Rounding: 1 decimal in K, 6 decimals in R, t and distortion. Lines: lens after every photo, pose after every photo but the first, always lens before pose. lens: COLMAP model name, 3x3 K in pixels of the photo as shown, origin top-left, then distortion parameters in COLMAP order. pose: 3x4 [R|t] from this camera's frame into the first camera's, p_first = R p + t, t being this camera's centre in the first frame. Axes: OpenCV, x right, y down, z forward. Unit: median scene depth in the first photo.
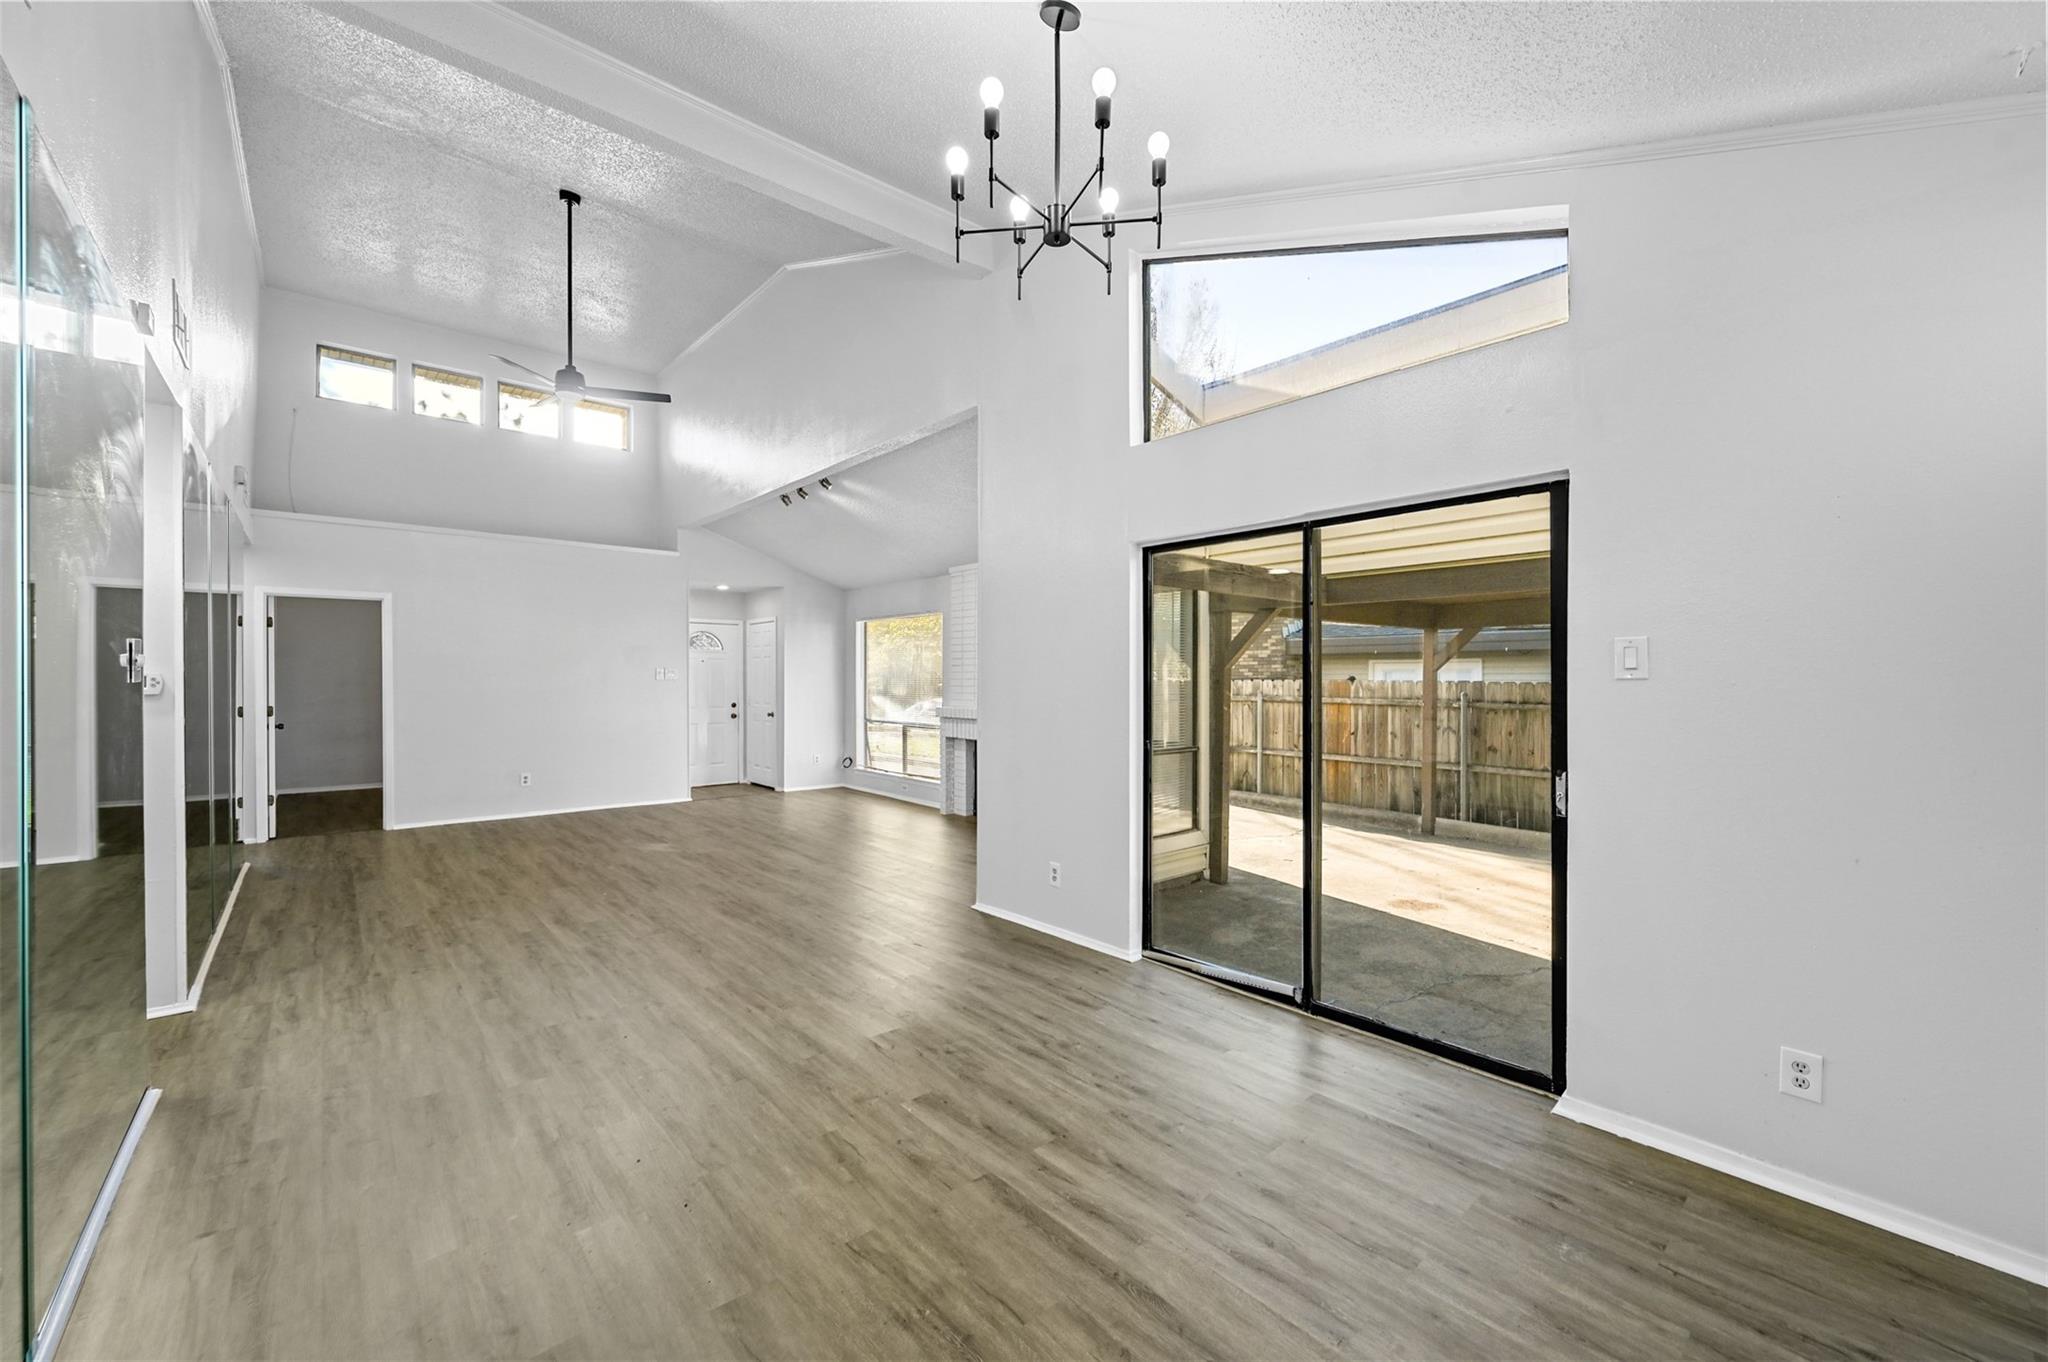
lens RADIAL K [[805.9, 0, 1022.8], [0, 805.9, 681.6], [0, 0, 1]] dist [0.000352, -0.000025]
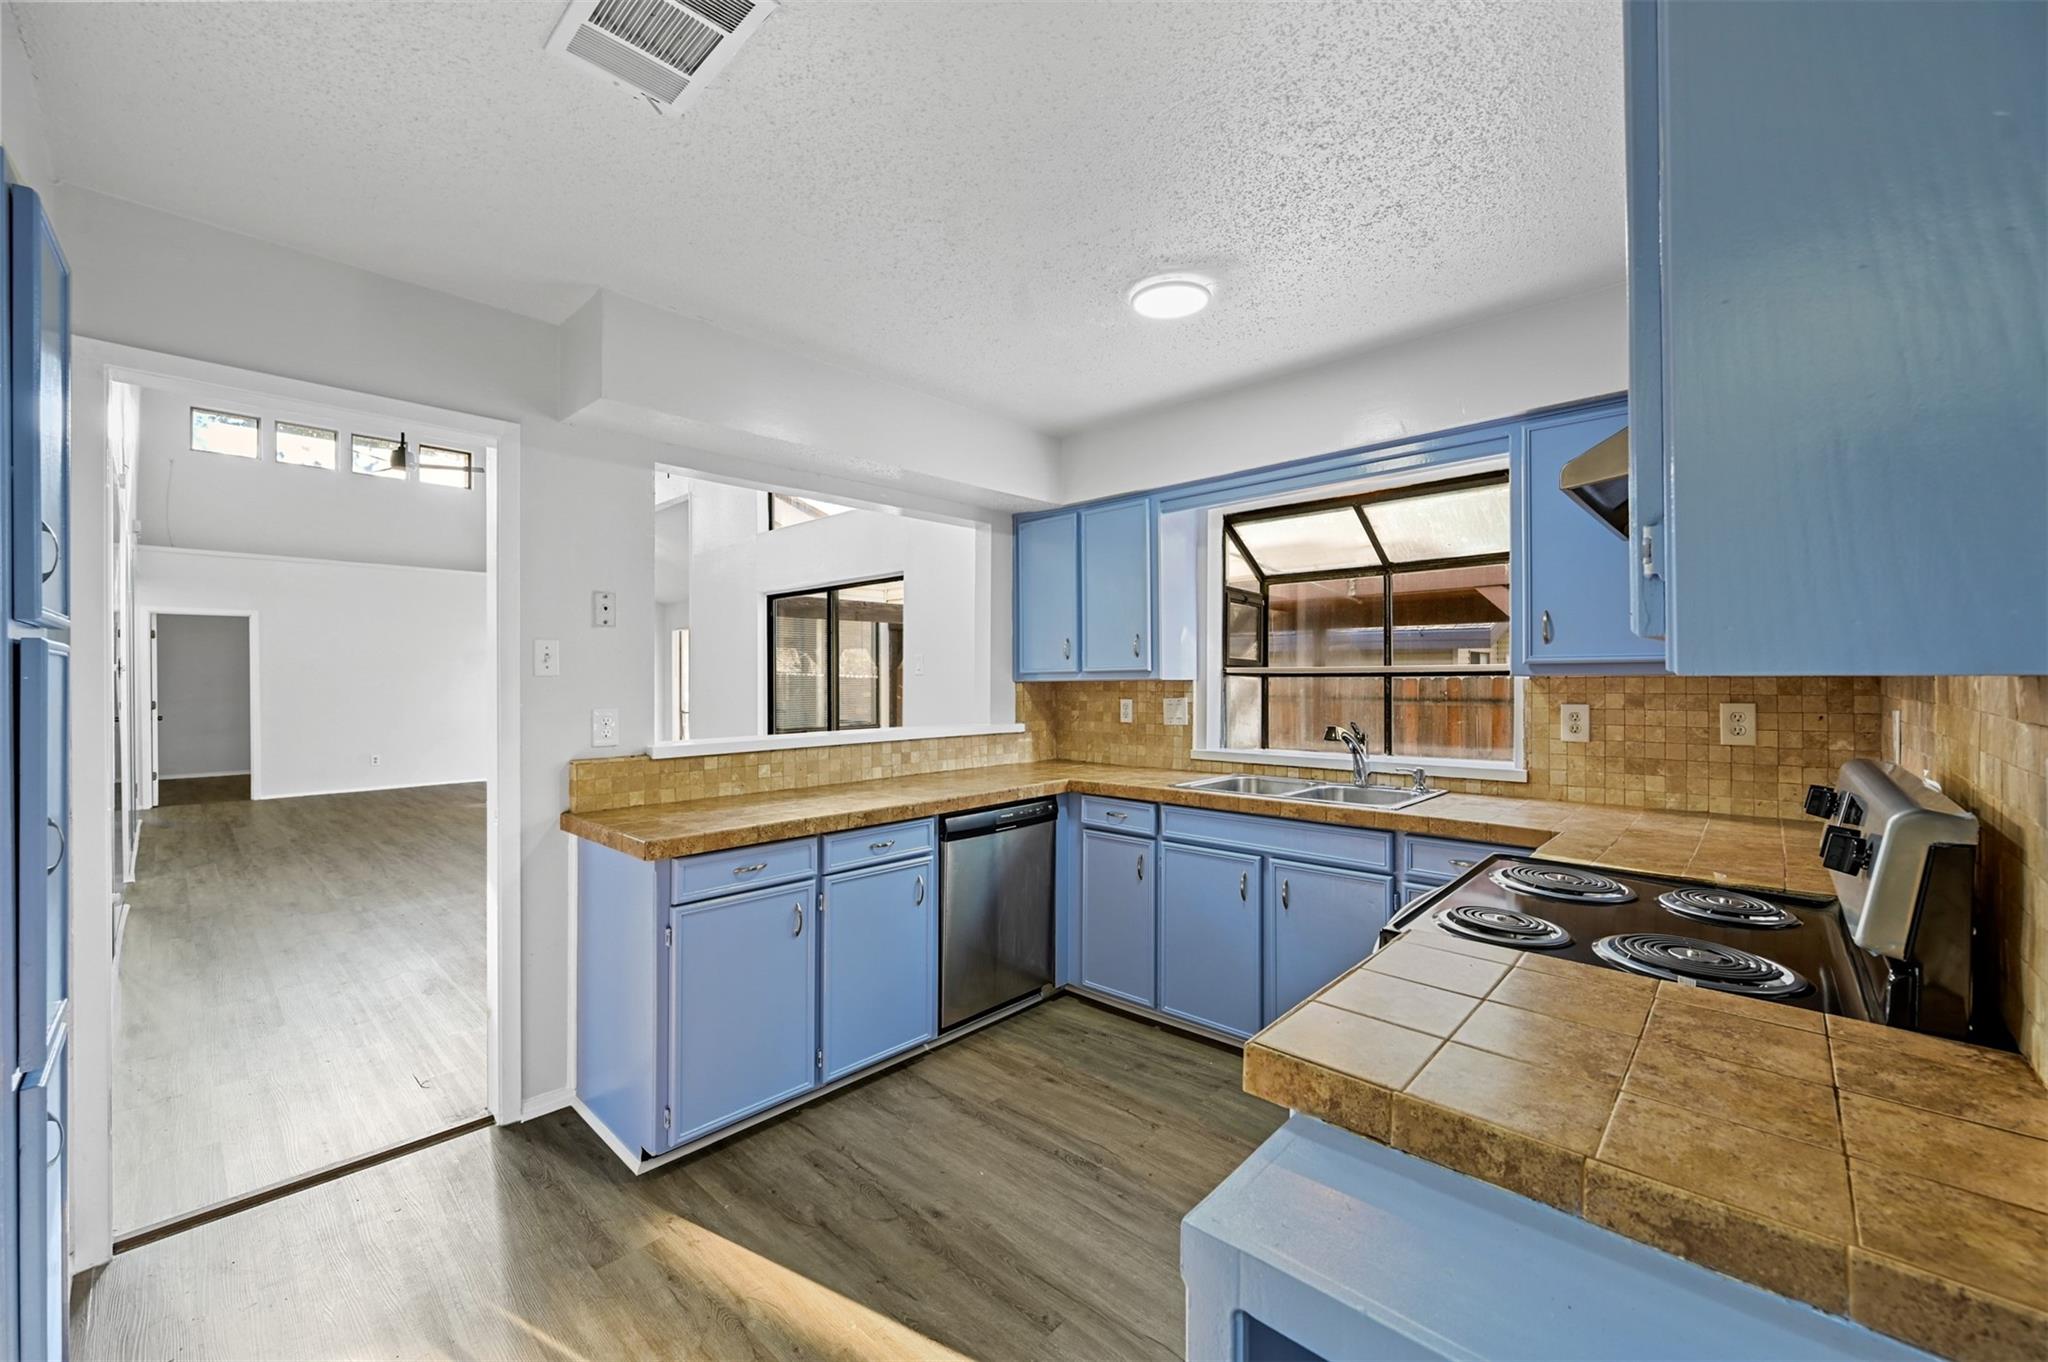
lens RADIAL K [[805.9, 0, 1020.3], [0, 805.9, 680.7], [0, 0, 1]] dist [0.000352, -0.000025]
pose [[0.995009, -0.004236, 0.099693, 0.635853], [0.004288, 0.999991, -0.000305, 0.010257], [-0.099691, 0.000731, 0.995018, -0.856191]]
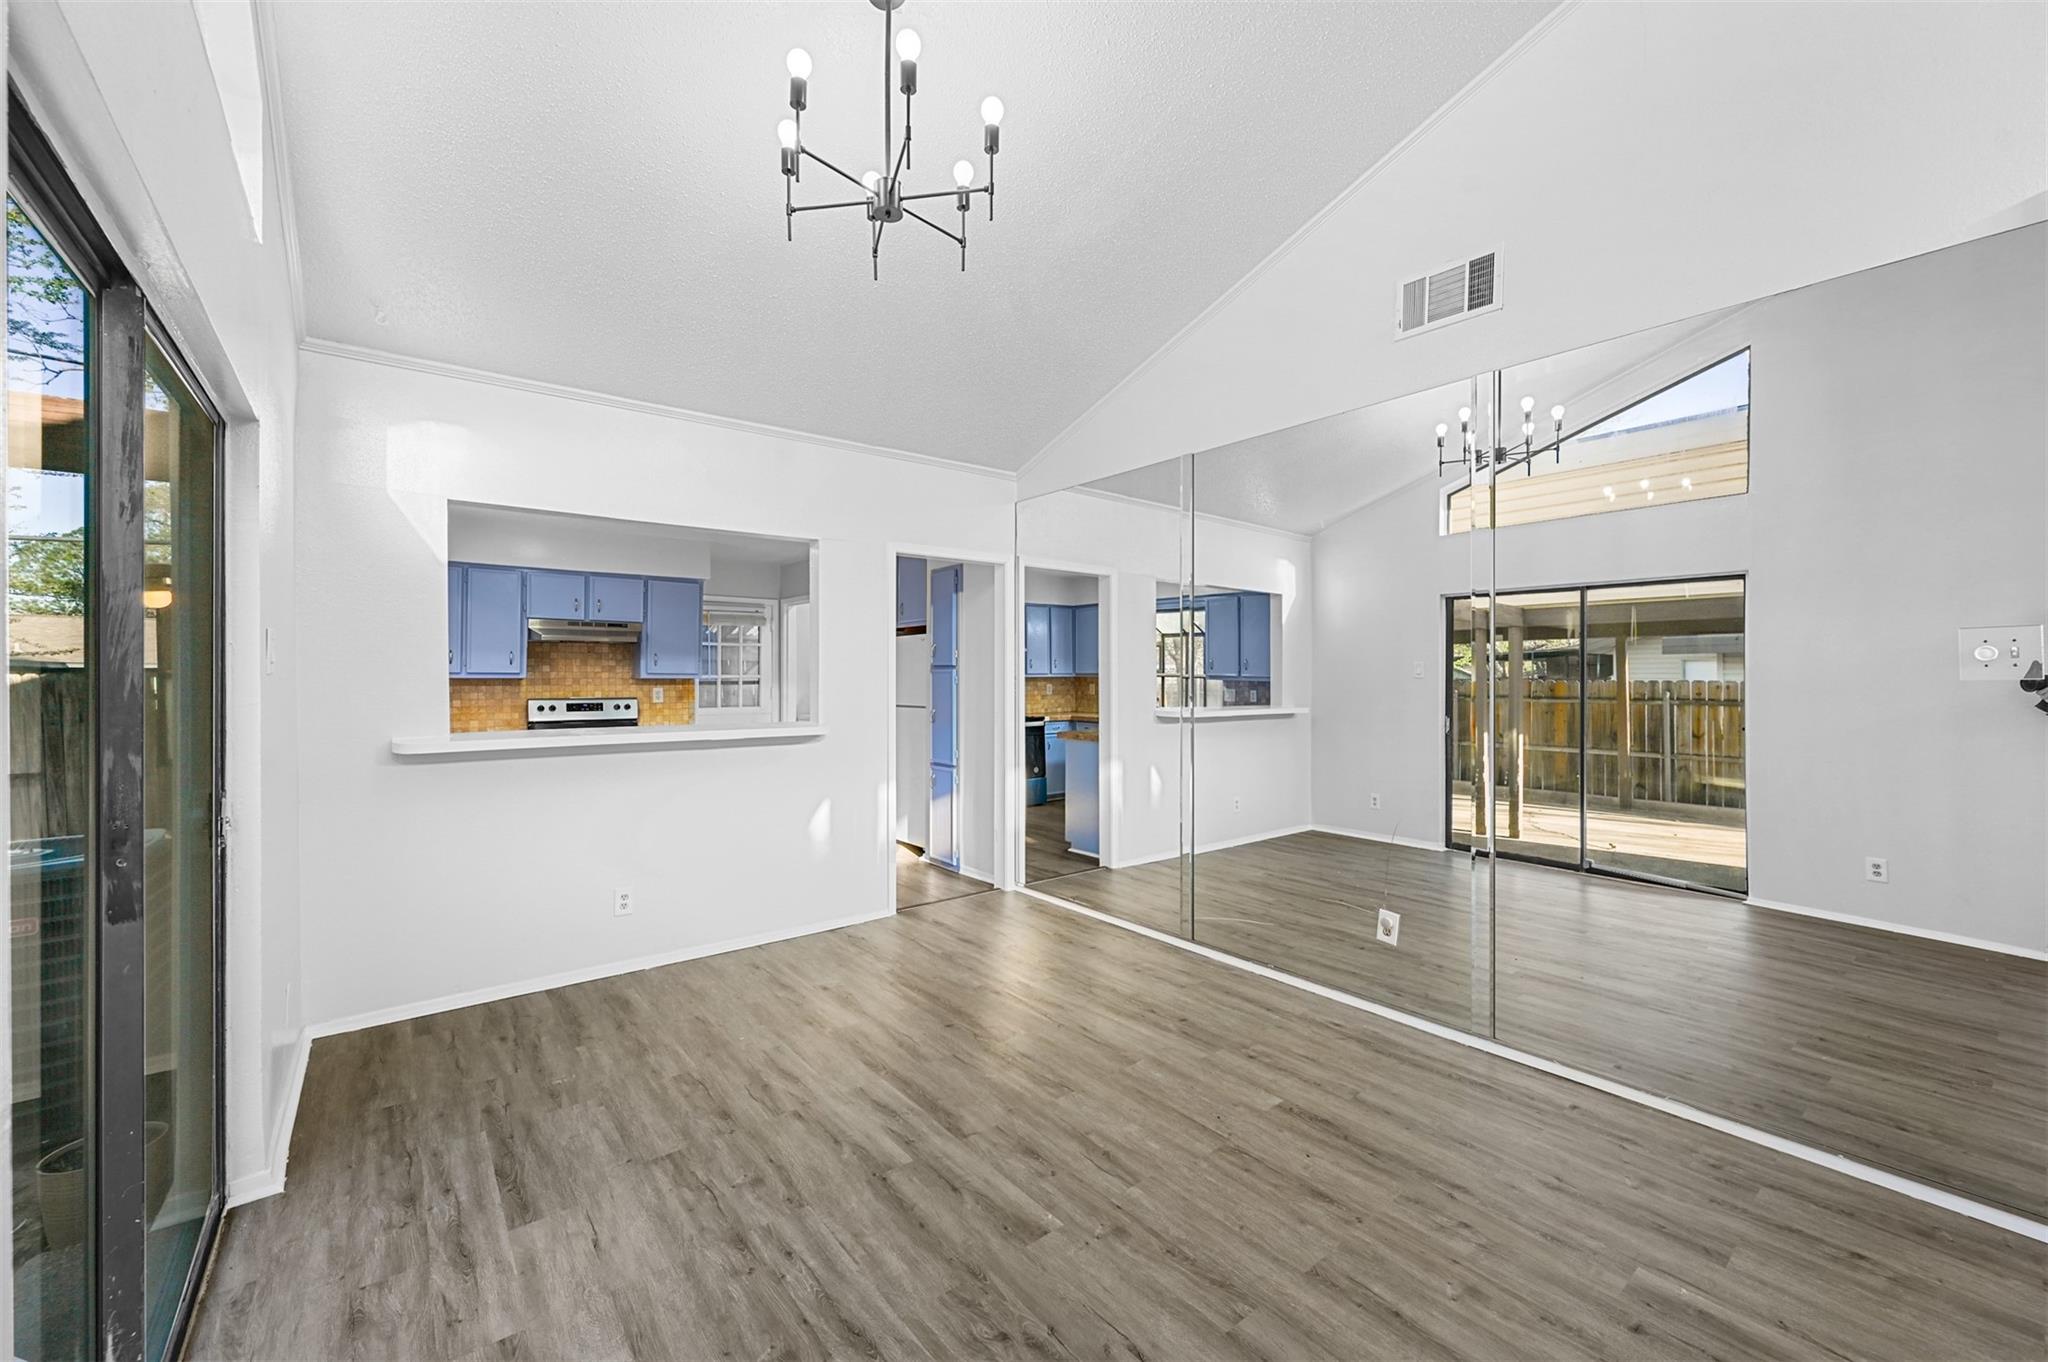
lens RADIAL K [[805.9, 0, 1026.9], [0, 805.9, 680.4], [0, 0, 1]] dist [0.000352, -0.000025]
pose [[-0.999052, -0.001813, 0.043501, -0.131514], [-0.001828, 0.999998, -0.000300, 0.002366], [-0.043501, -0.000379, -0.999053, 1.562122]]
